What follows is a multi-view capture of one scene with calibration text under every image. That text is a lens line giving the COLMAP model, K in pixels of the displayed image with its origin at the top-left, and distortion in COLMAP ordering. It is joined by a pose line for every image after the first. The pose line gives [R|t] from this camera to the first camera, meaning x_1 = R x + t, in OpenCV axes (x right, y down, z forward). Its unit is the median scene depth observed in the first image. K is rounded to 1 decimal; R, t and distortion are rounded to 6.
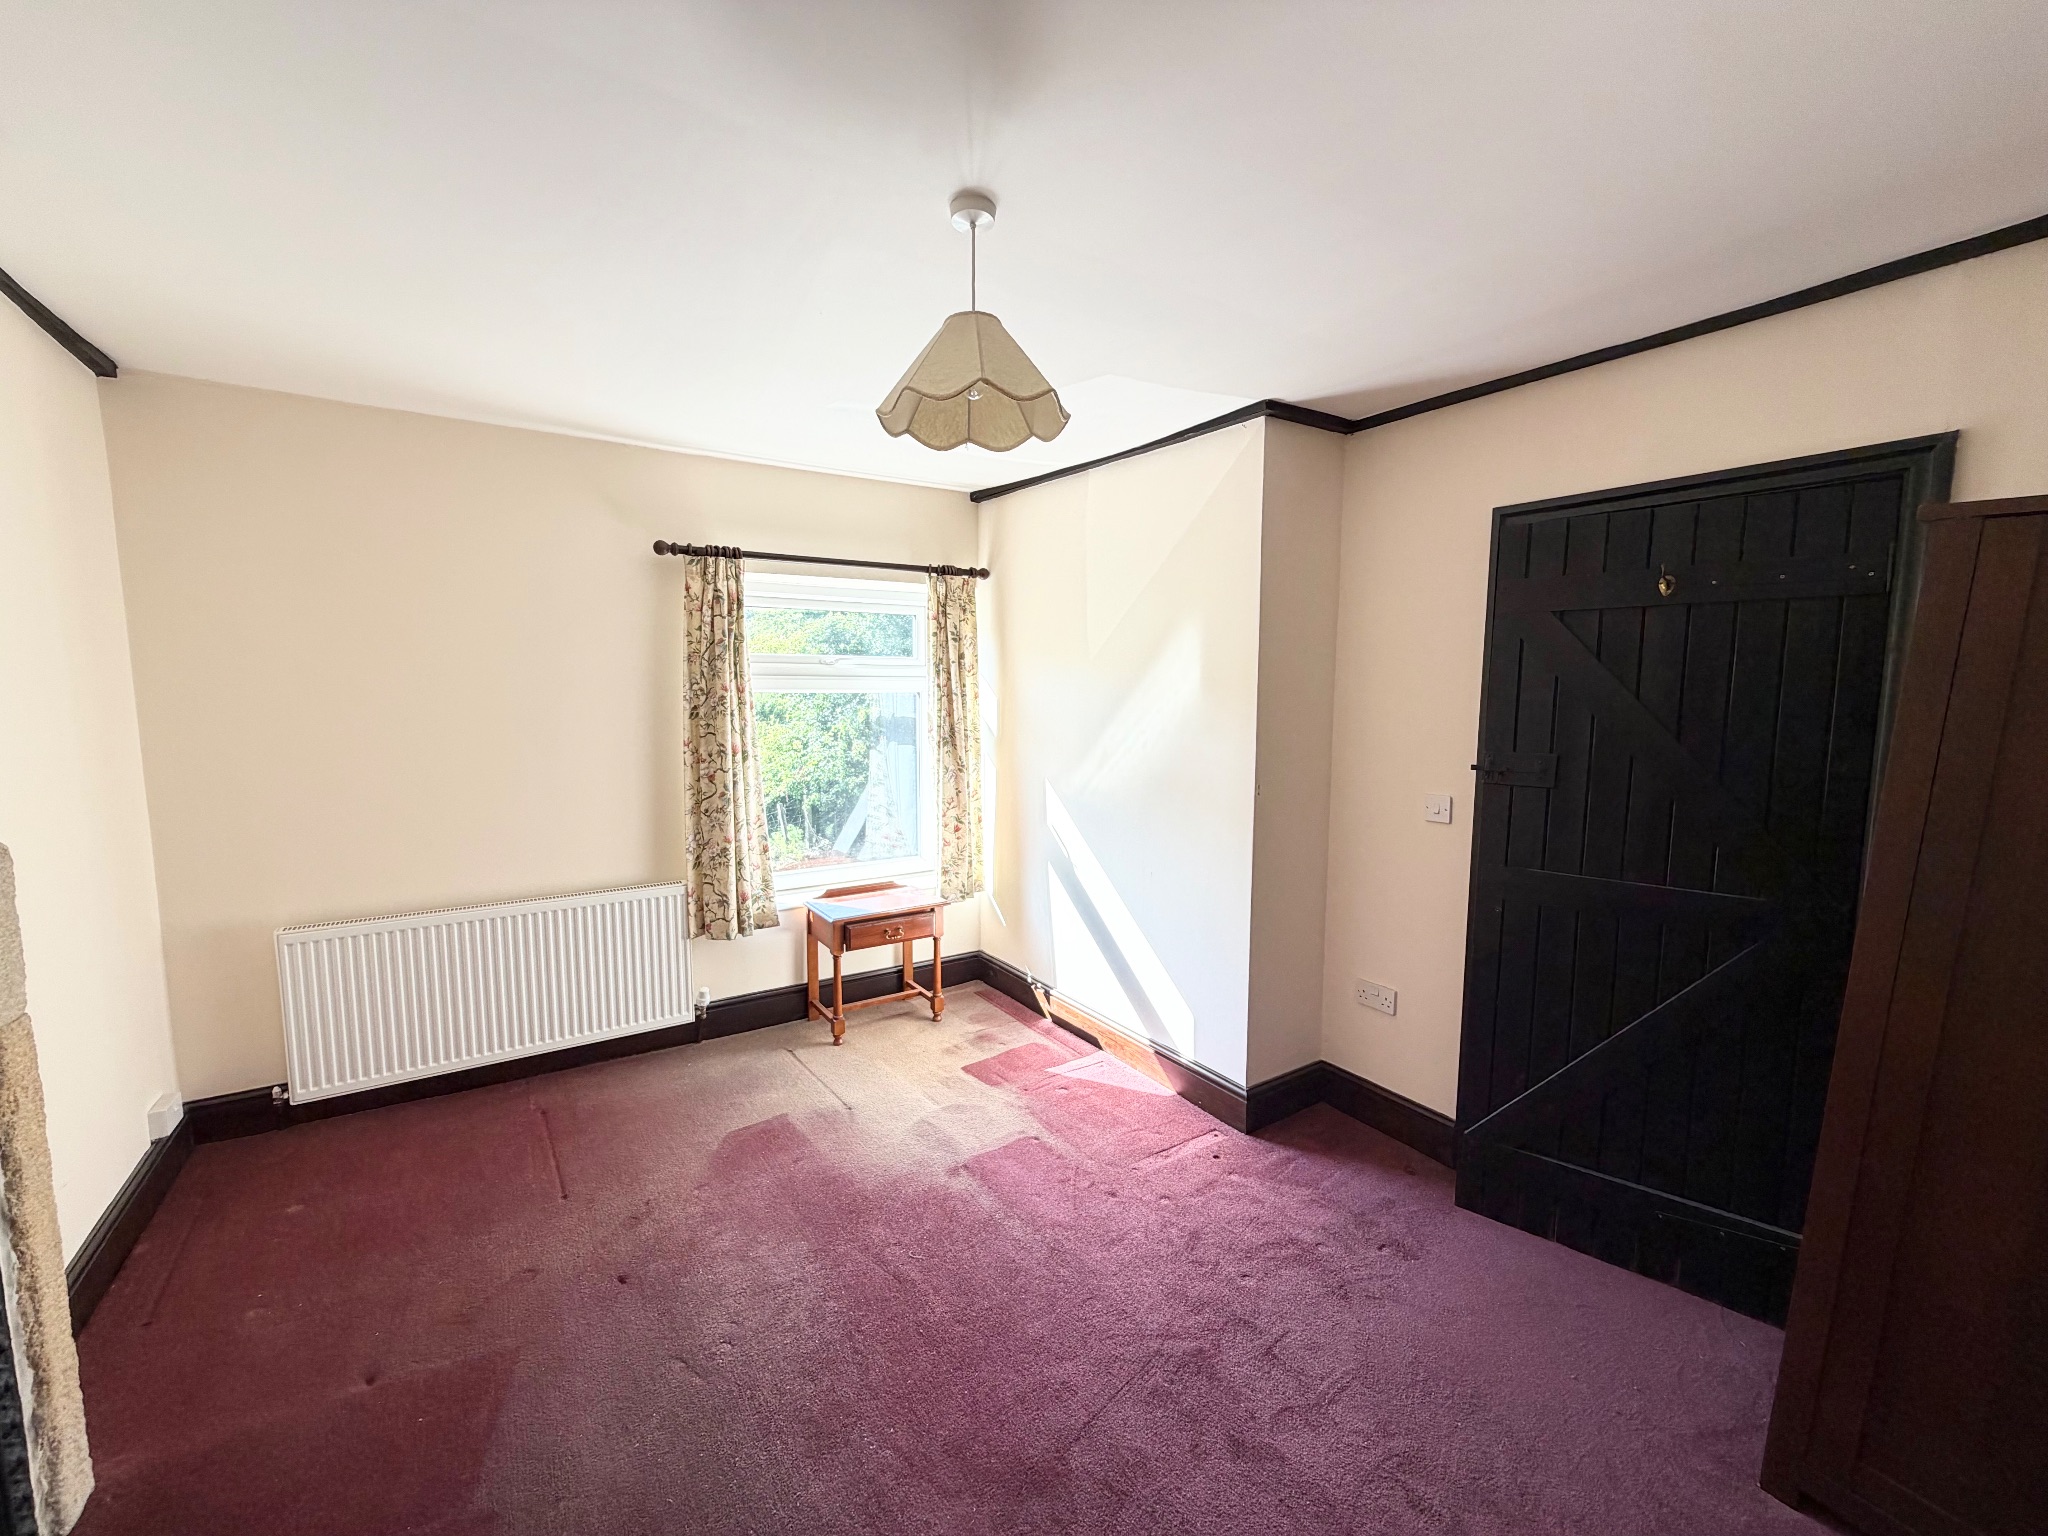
lens RADIAL K [[818.6, 0, 1025.3], [0, 818.6, 769.9], [0, 0, 1]] dist [-0.000057, -0.000112]
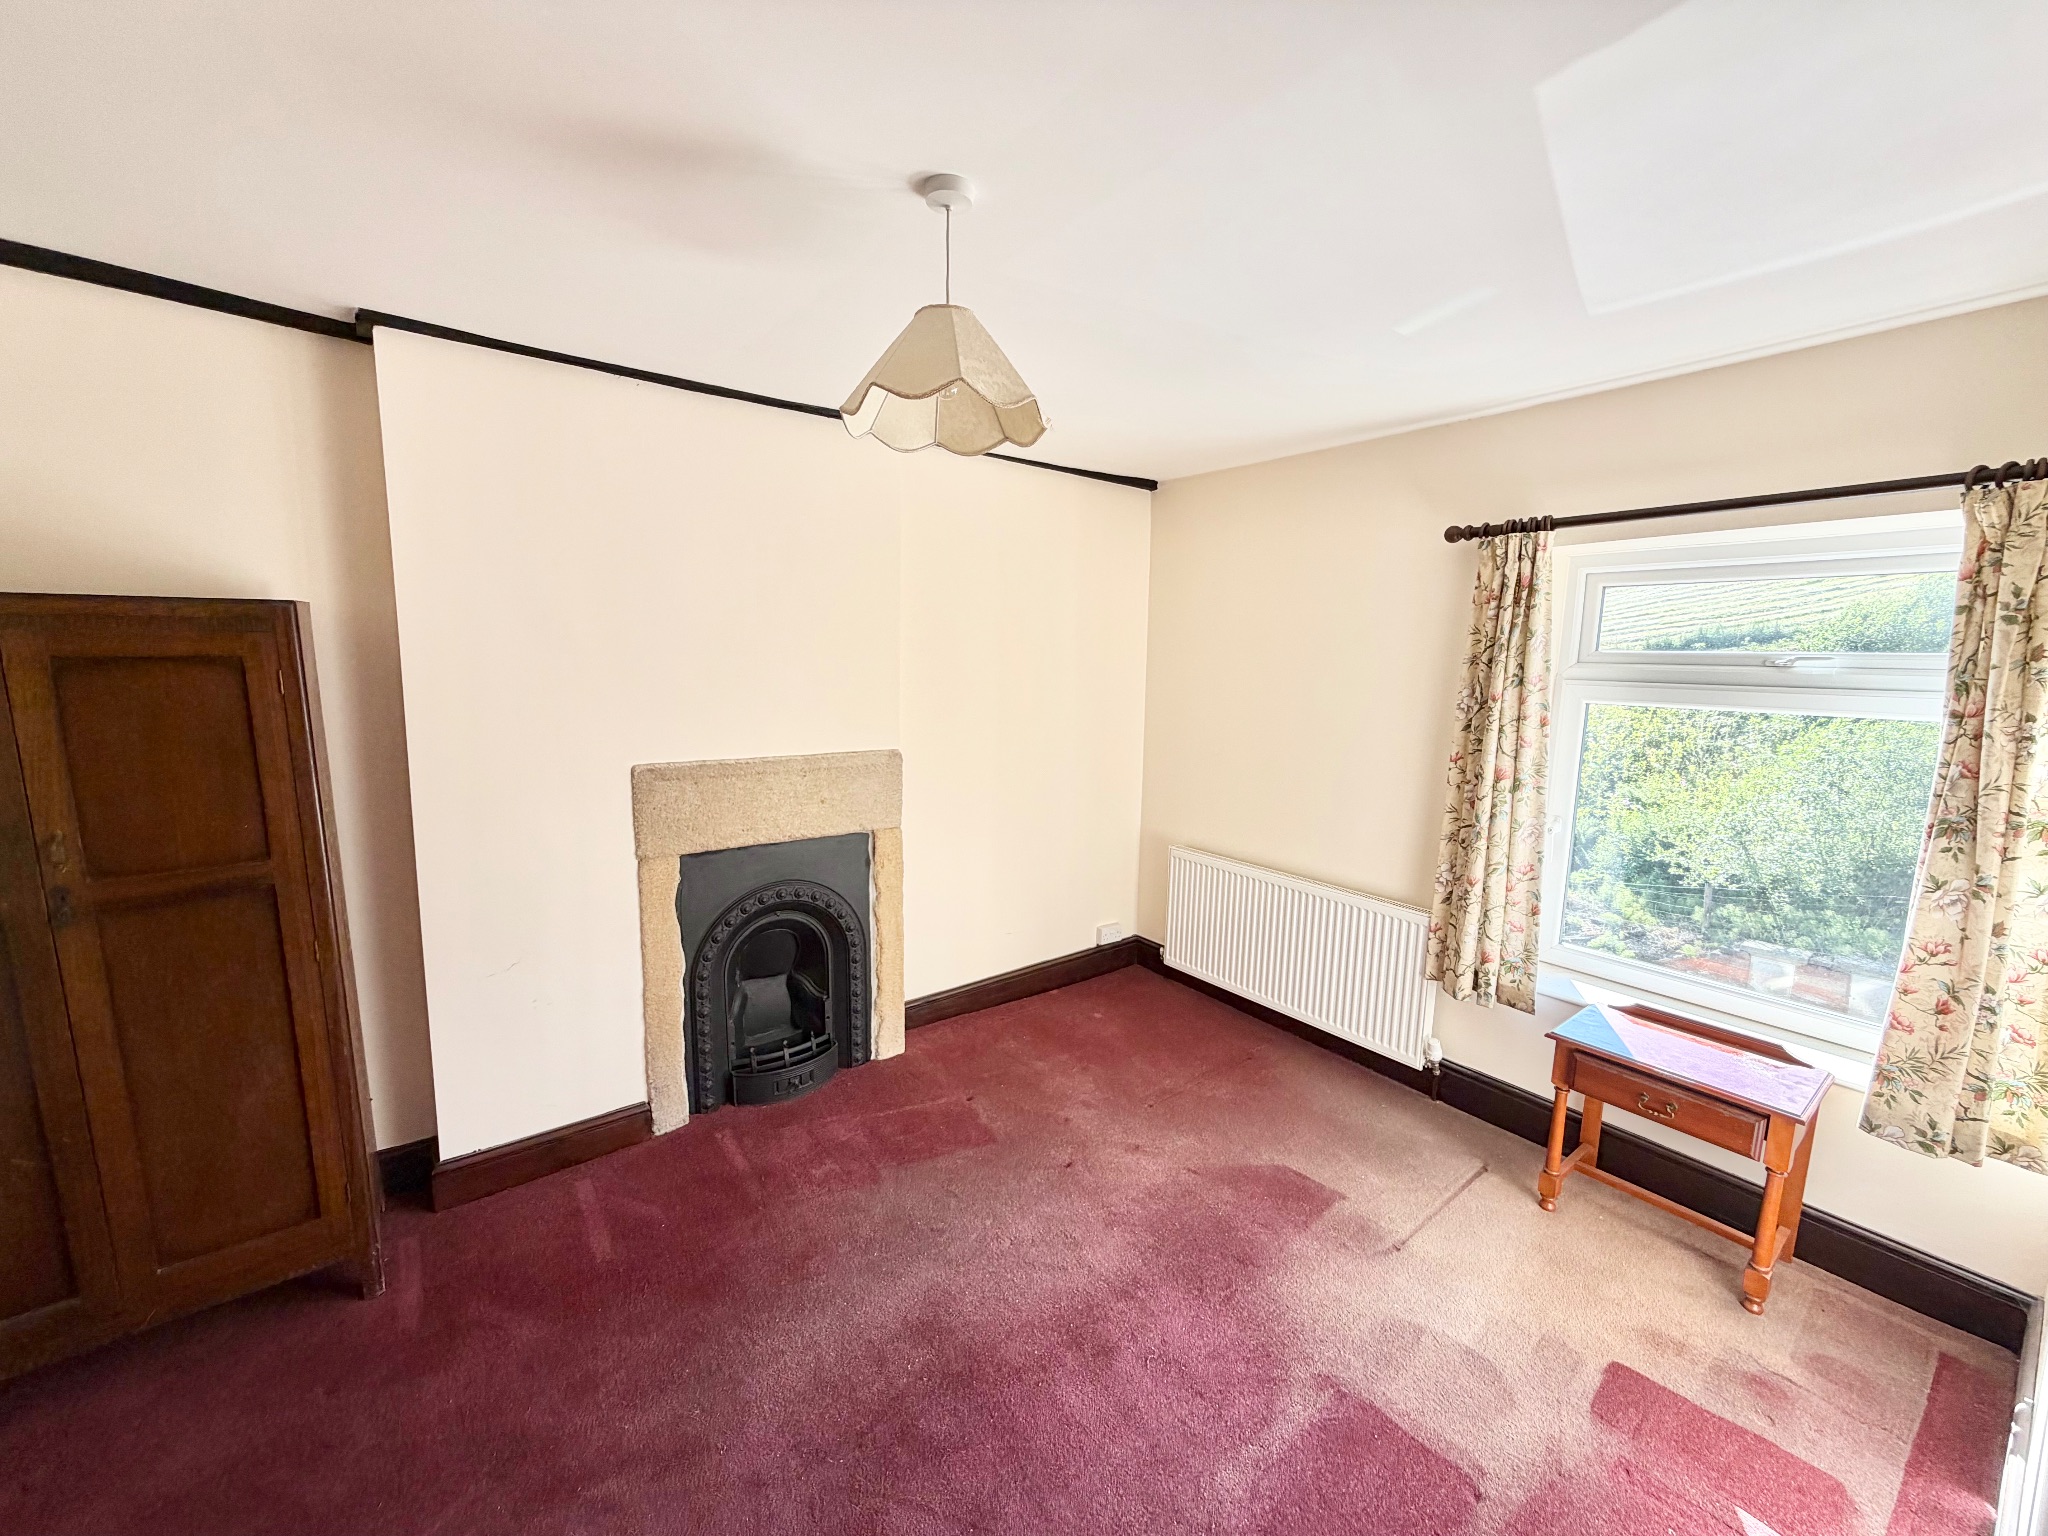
lens RADIAL K [[818.6, 0, 1021.8], [0, 818.6, 775.5], [0, 0, 1]] dist [-0.000057, -0.000112]
pose [[0.067341, 0.142259, -0.987536, 0.404793], [-0.123272, 0.983386, 0.133255, -0.073380], [0.990085, 0.112762, 0.083758, 0.472630]]
